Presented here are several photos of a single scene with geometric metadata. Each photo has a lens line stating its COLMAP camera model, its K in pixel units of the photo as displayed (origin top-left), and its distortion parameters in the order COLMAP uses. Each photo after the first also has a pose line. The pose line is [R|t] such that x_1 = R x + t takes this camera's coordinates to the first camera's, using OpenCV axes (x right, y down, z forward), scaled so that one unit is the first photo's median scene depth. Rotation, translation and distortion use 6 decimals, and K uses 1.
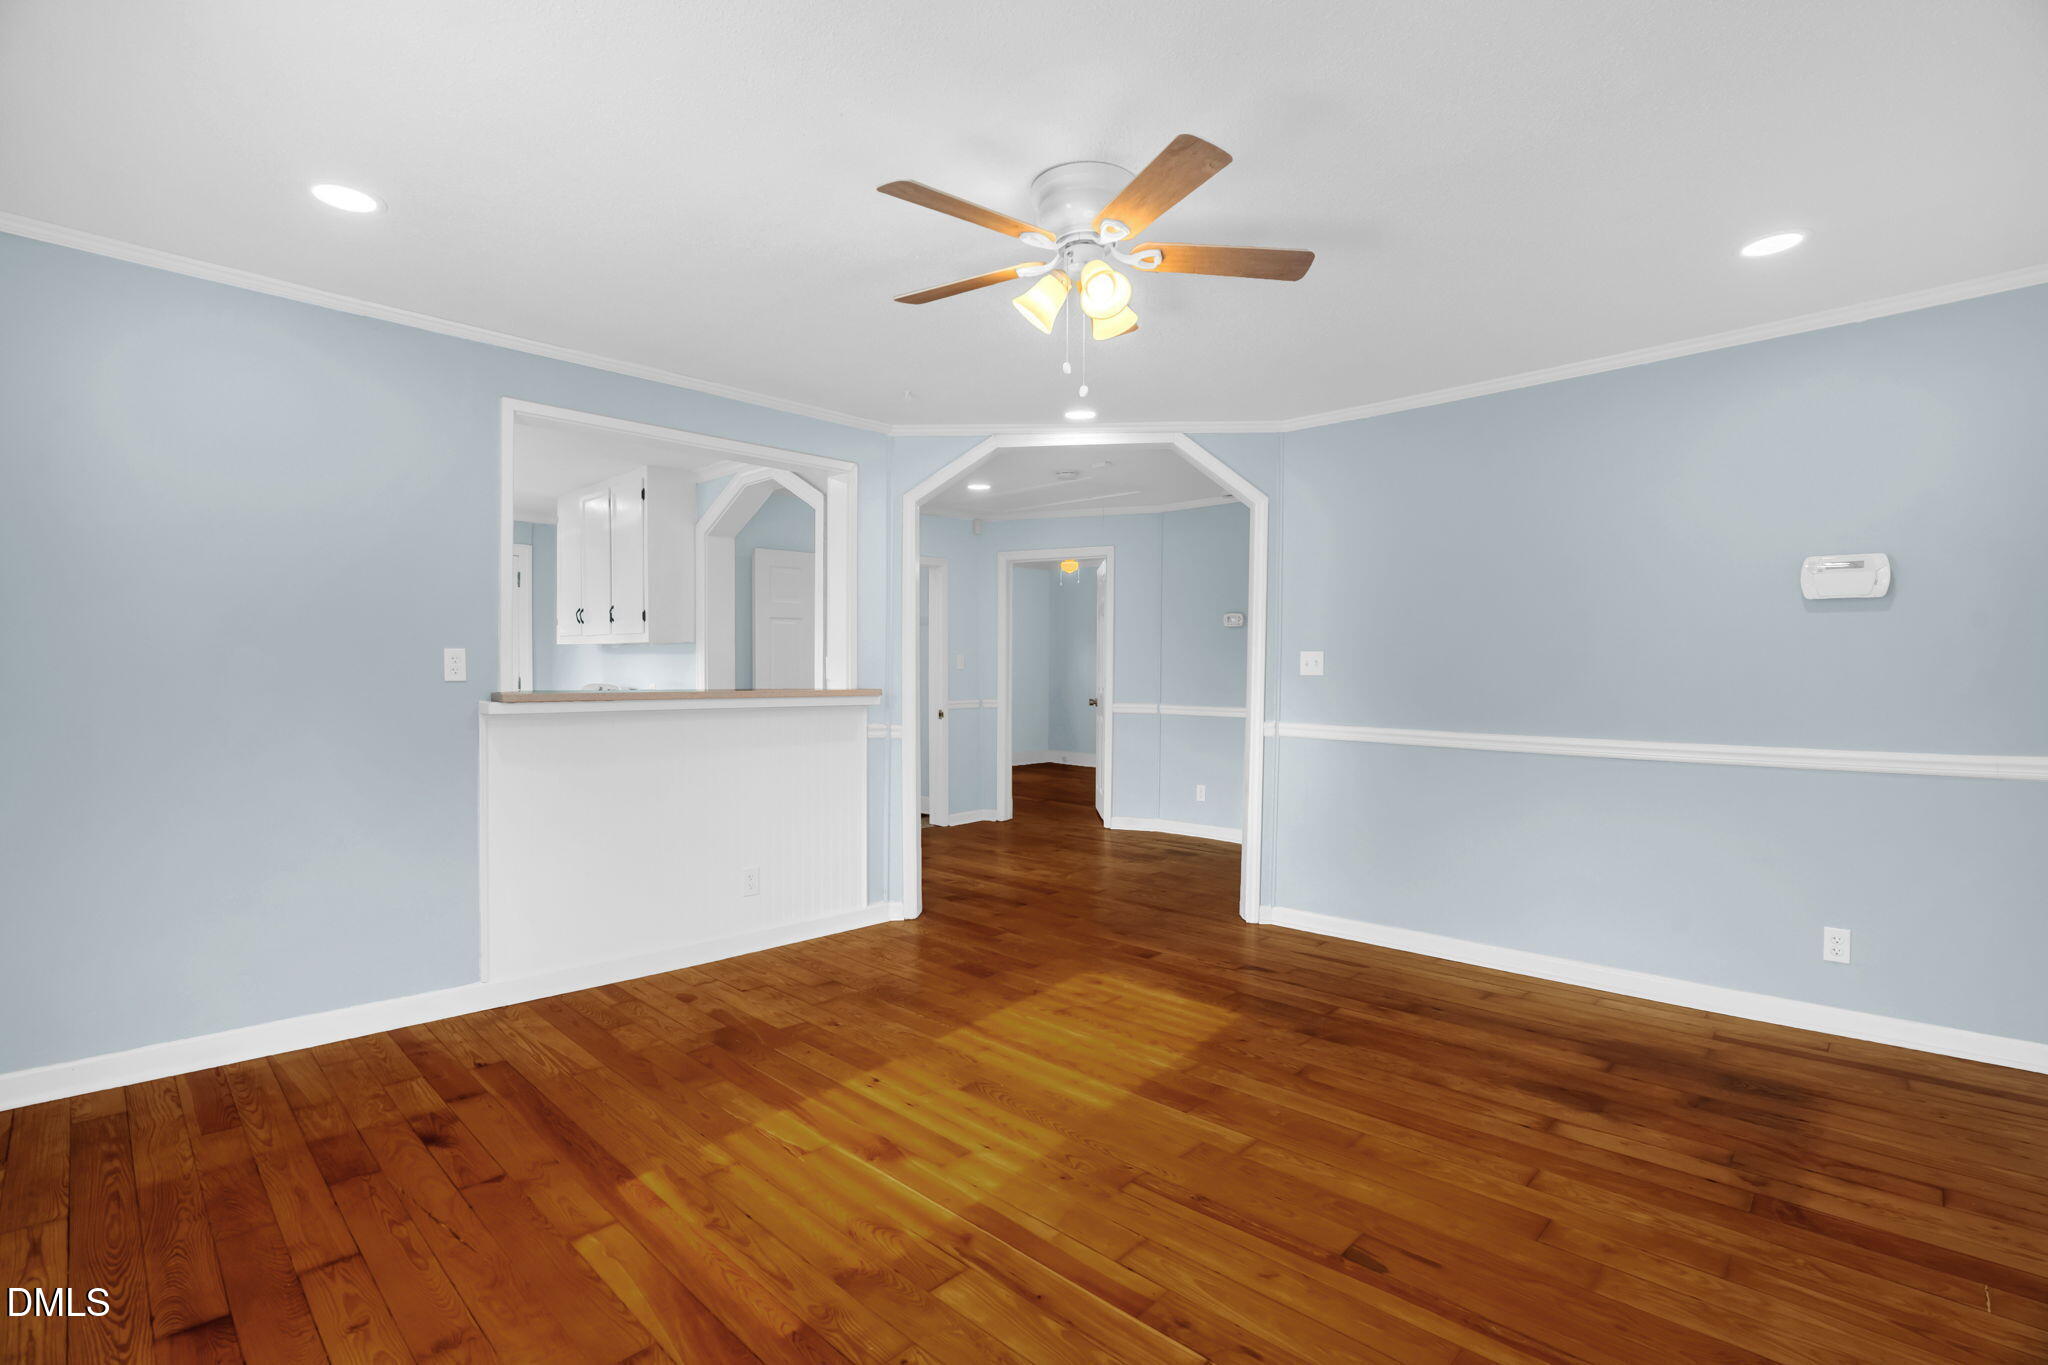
lens RADIAL K [[969.3, 0, 1014.8], [0, 969.3, 671.7], [0, 0, 1]] dist [-0.040911, 0.006614]
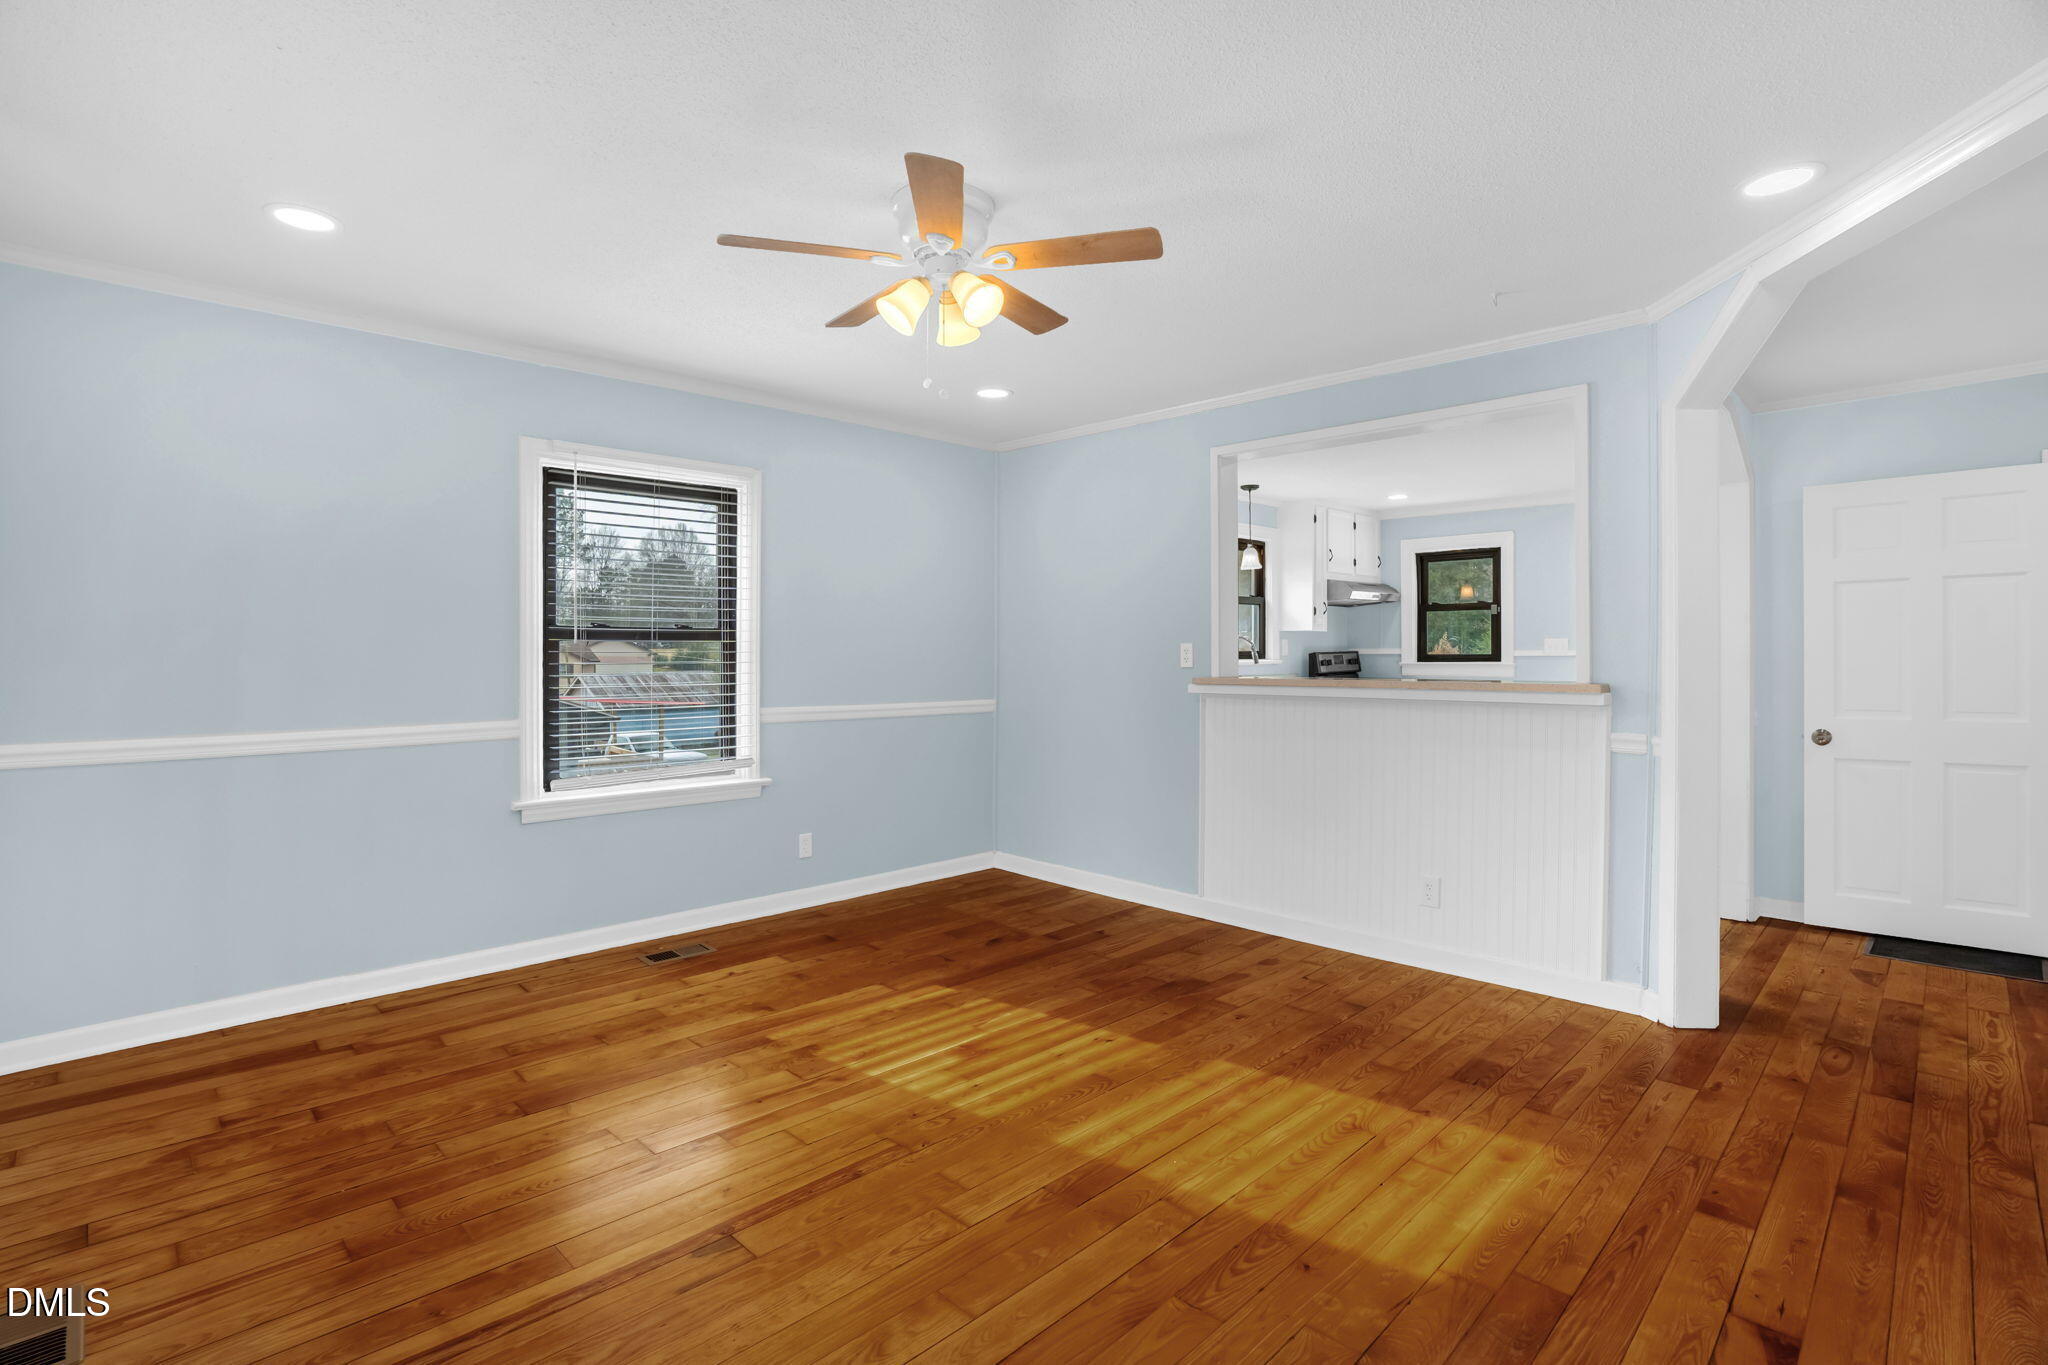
lens RADIAL K [[969.3, 0, 1017.7], [0, 969.3, 661.4], [0, 0, 1]] dist [-0.040911, 0.006614]
pose [[-0.023117, -0.000855, -0.999732, 0.903706], [0.000393, 1.000000, -0.000864, 0.001264], [0.999733, -0.000412, -0.023117, 0.889824]]
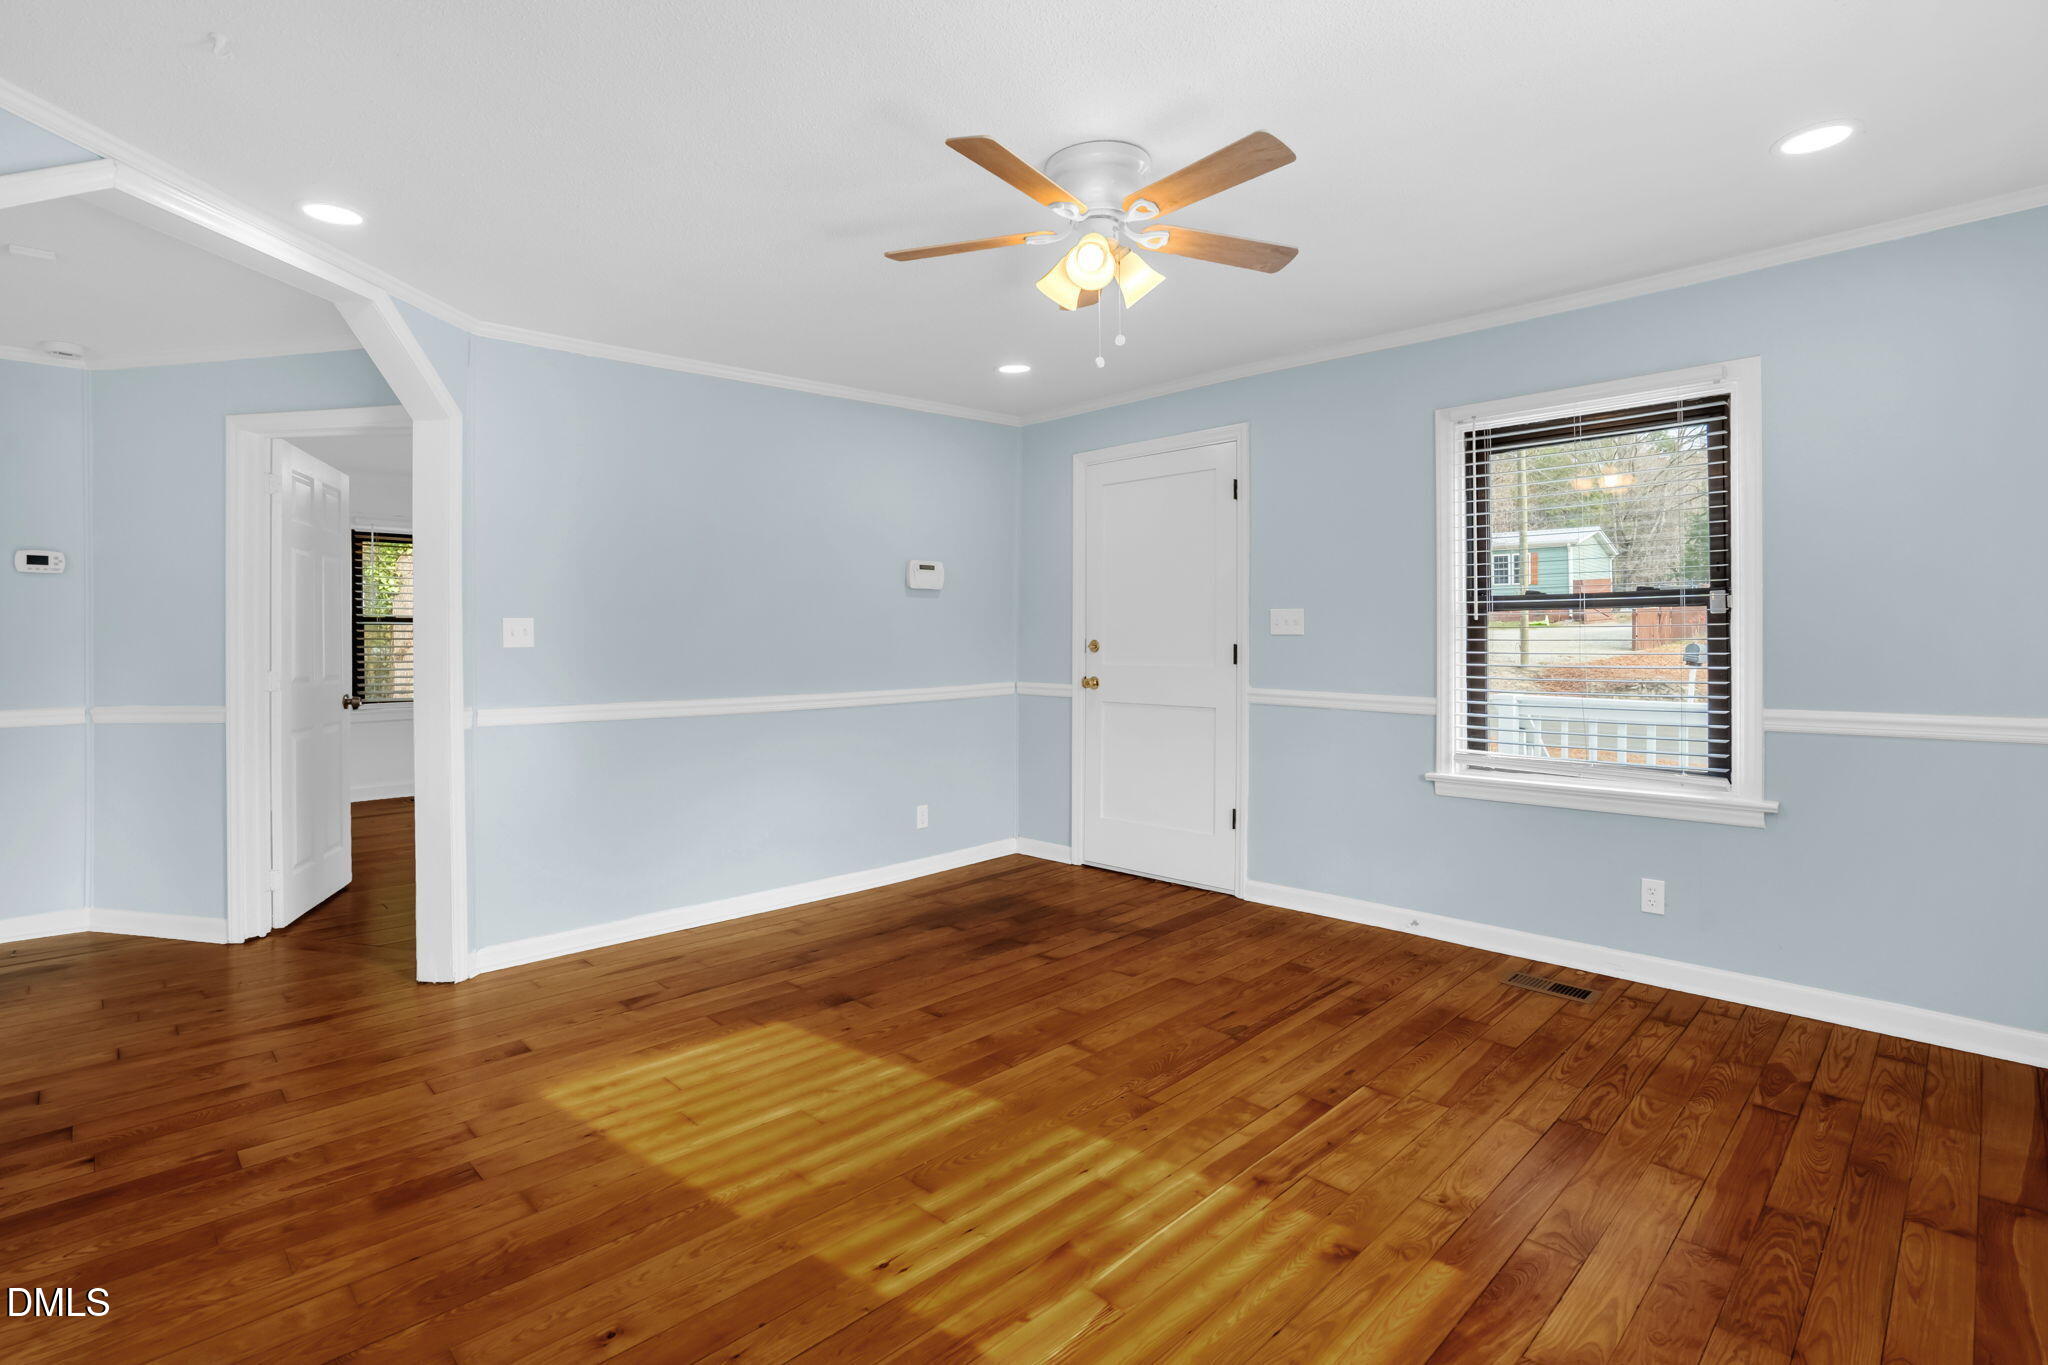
lens RADIAL K [[972.9, 0, 1042.3], [0, 972.9, 639.5], [0, 0, 1]] dist [-0.047959, 0.015656]
pose [[0.012759, -0.005169, 0.999905, -0.765567], [0.009976, 0.999938, 0.005042, -0.005237], [-0.999869, 0.009910, 0.012810, 0.848439]]
